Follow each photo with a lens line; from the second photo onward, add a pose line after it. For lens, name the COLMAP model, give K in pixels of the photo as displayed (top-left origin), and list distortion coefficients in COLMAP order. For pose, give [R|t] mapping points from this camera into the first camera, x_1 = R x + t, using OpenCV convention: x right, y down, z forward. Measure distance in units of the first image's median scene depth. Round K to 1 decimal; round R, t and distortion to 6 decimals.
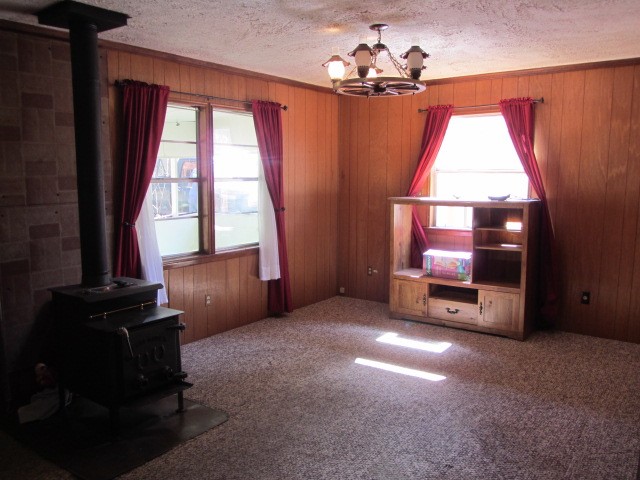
lens RADIAL K [[543.6, 0, 317.2], [0, 543.6, 238.4], [0, 0, 1]] dist [-0.009807, 0.001188]
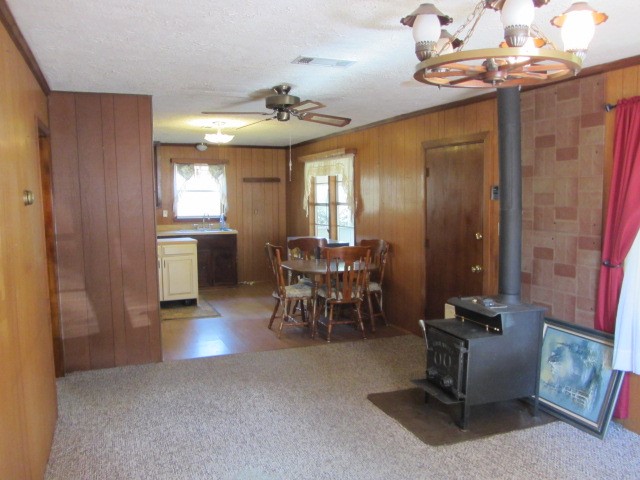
lens RADIAL K [[543.6, 0, 317.2], [0, 543.6, 238.4], [0, 0, 1]] dist [-0.009807, 0.001188]
pose [[-0.526559, 0.089583, -0.845405, 0.749936], [-0.091875, 0.982612, 0.161347, -0.192652], [0.845159, 0.162631, -0.509173, 1.214106]]
